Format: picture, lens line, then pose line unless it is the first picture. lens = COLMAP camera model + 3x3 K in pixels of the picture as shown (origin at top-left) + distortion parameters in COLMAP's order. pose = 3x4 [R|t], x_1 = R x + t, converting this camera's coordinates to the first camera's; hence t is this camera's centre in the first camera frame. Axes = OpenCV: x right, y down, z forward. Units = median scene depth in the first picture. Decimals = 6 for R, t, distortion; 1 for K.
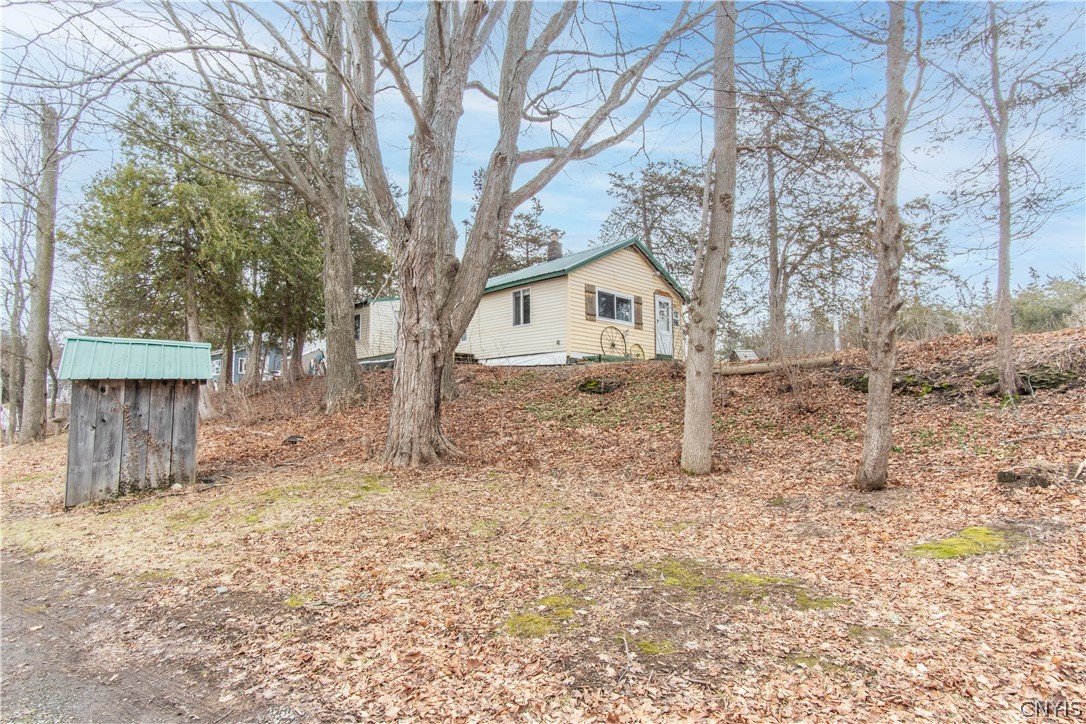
lens RADIAL K [[551.6, 0, 543.0], [0, 551.6, 362.0], [0, 0, 1]] dist [-0.002181, 0.001046]
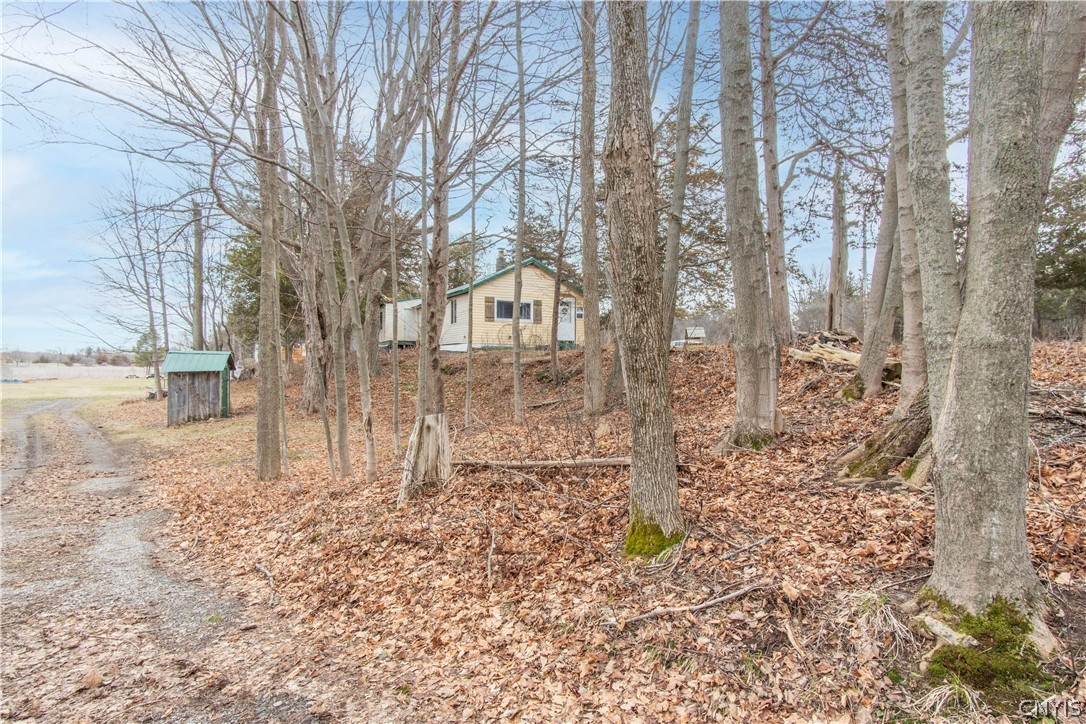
lens RADIAL K [[551.6, 0, 543.0], [0, 551.6, 362.0], [0, 0, 1]] dist [-0.002181, 0.001046]
pose [[0.956460, 0.005095, -0.291819, 0.657412], [0.018184, 0.996865, 0.077005, -0.078627], [0.291296, -0.078959, 0.953369, -0.373379]]
